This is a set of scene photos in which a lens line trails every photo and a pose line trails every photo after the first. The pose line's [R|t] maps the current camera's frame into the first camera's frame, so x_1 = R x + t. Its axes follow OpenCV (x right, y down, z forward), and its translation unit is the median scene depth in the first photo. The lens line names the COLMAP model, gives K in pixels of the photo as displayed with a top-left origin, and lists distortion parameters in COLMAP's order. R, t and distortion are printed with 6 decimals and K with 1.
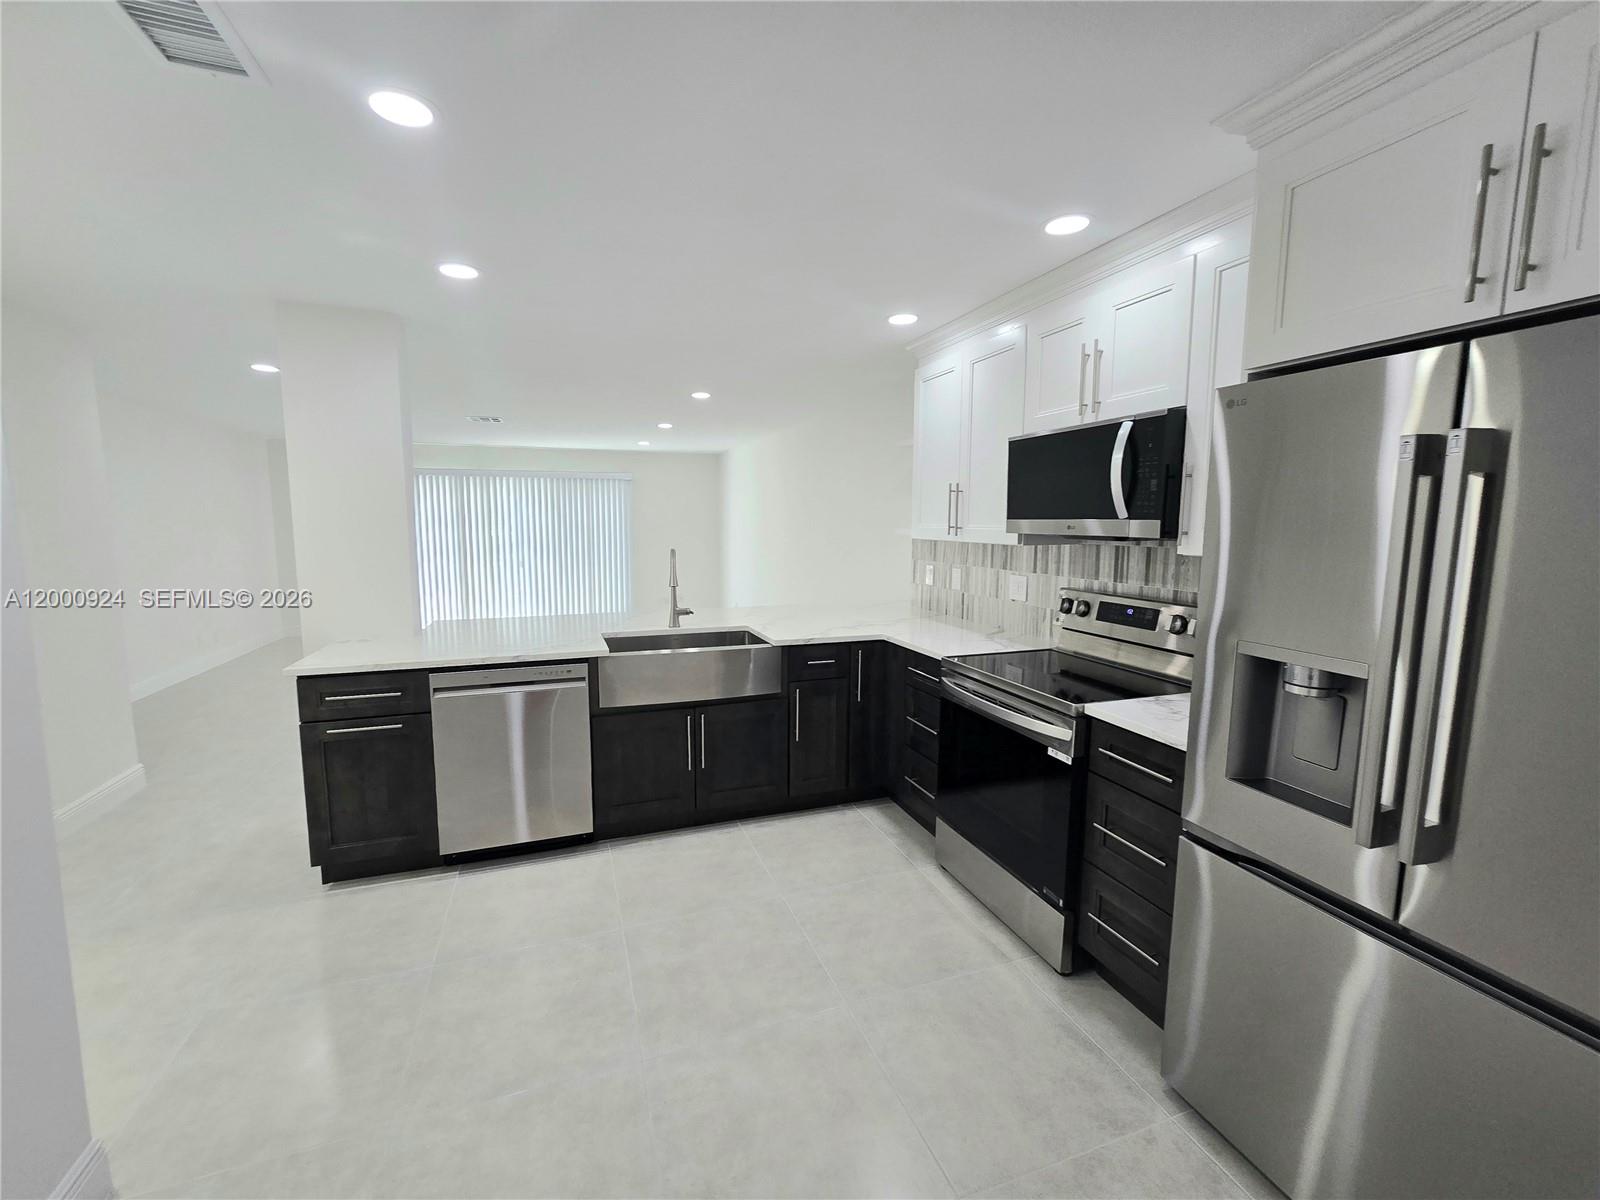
lens RADIAL K [[666.1, 0, 800.0], [0, 666.1, 600.0], [0, 0, 1]] dist [0.001162, 0.000151]
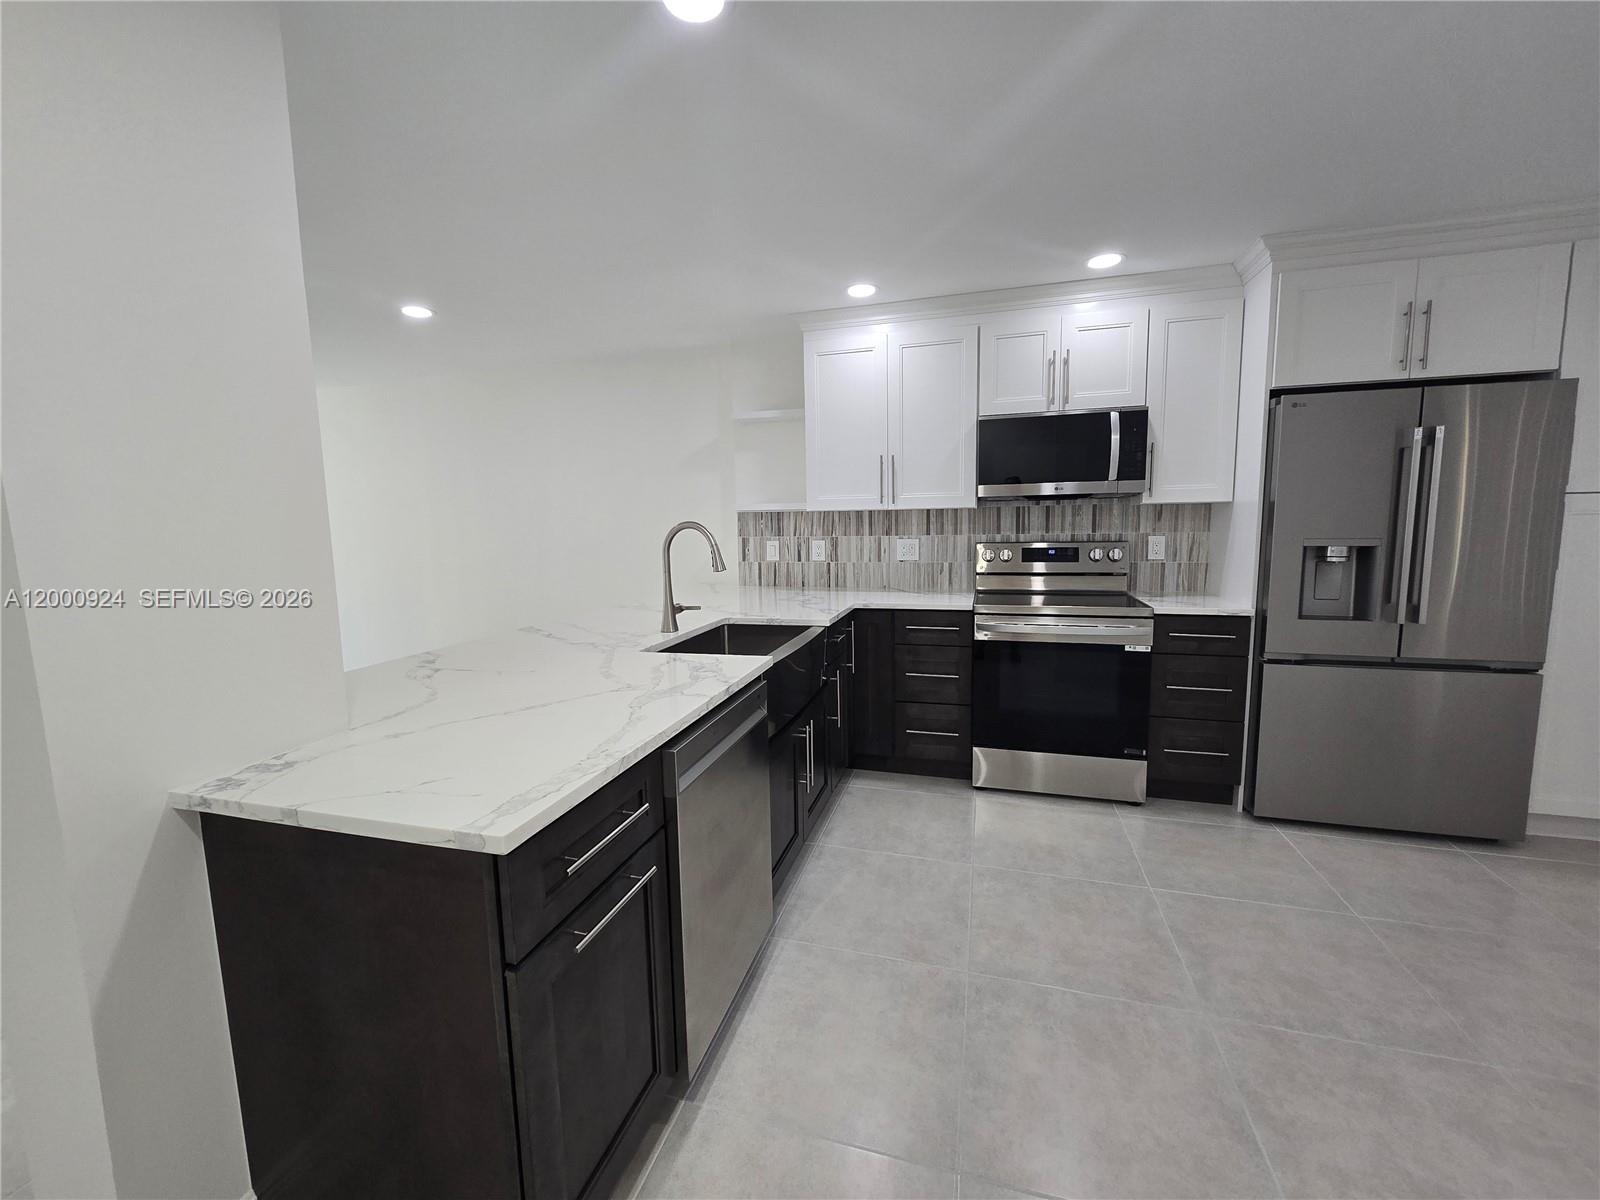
lens RADIAL K [[649.5, 0, 794.2], [0, 649.5, 597.8], [0, 0, 1]] dist [-0.001438, -0.000056]
pose [[0.590649, -0.112135, 0.799099, -0.764677], [0.119301, 0.991549, 0.050960, -0.017493], [-0.798061, 0.065233, 0.599036, 0.525369]]
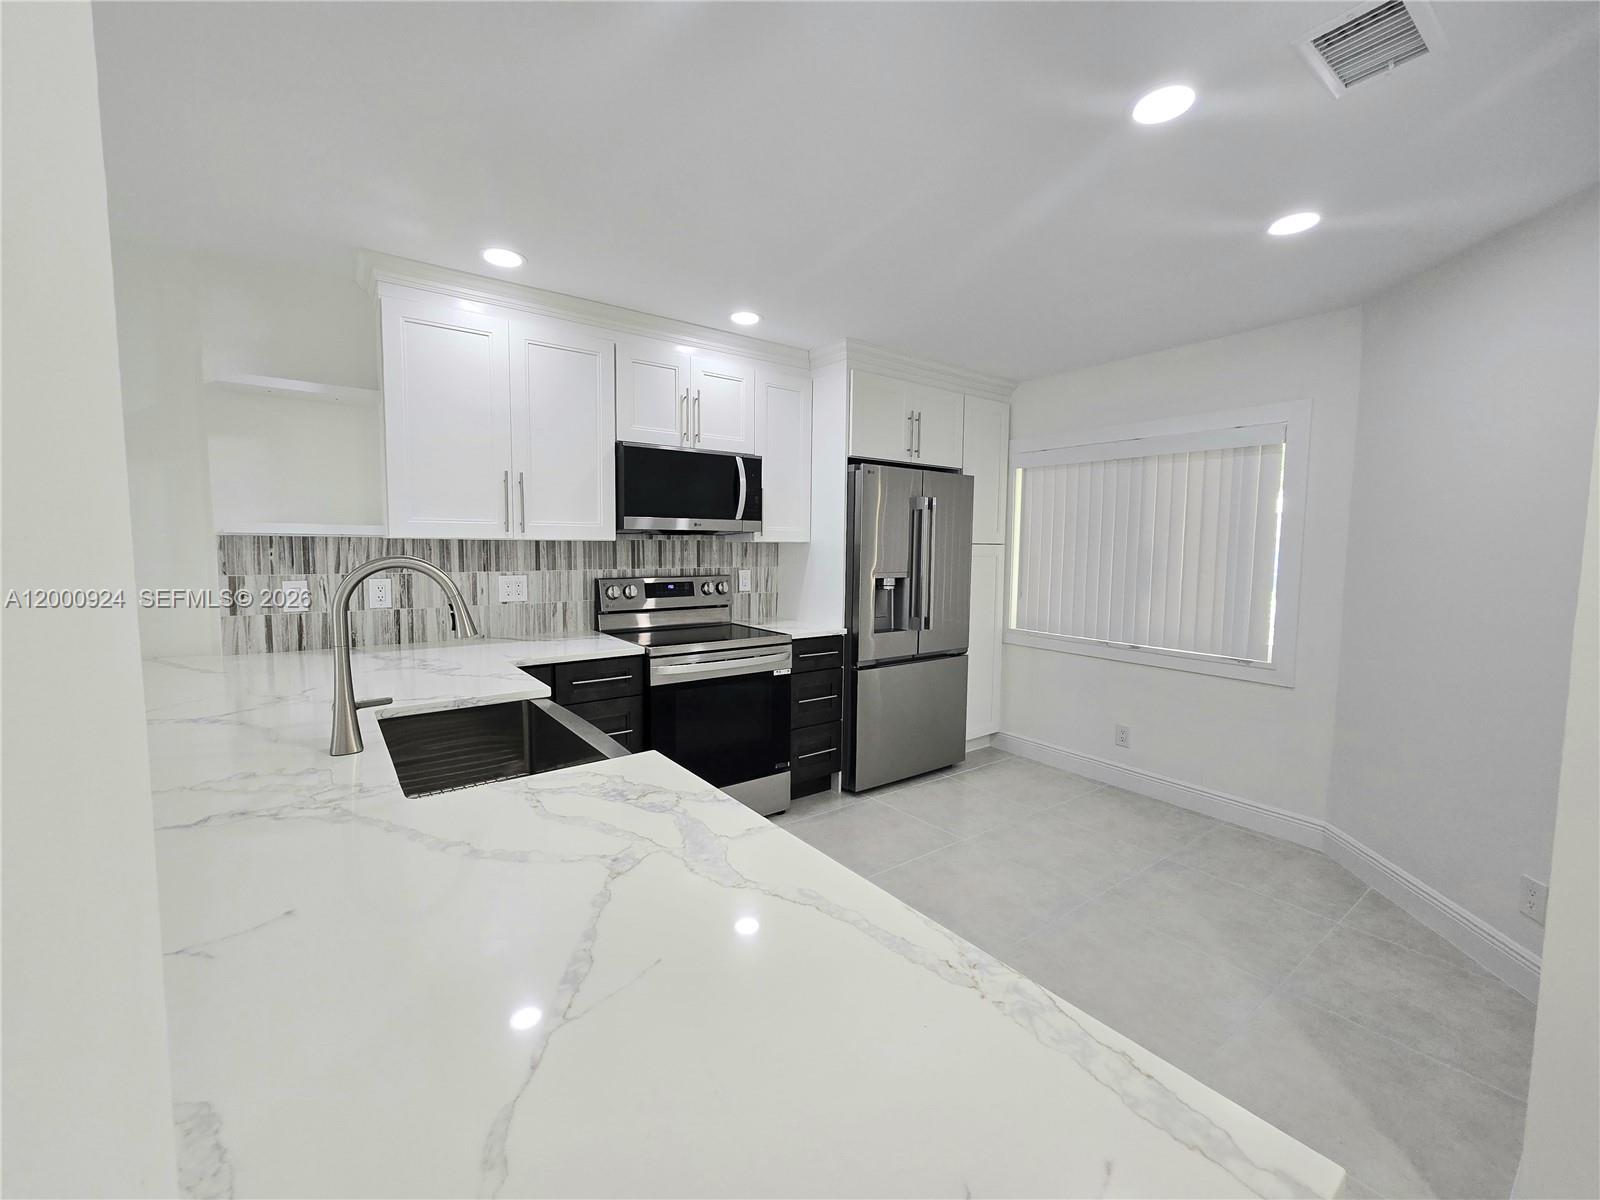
lens RADIAL K [[649.5, 0, 794.2], [0, 649.5, 597.8], [0, 0, 1]] dist [-0.001438, -0.000056]
pose [[-0.277867, -0.086697, 0.956699, -0.725413], [0.107158, 0.986906, 0.120558, -0.079734], [-0.954624, 0.136018, -0.264939, 0.937470]]
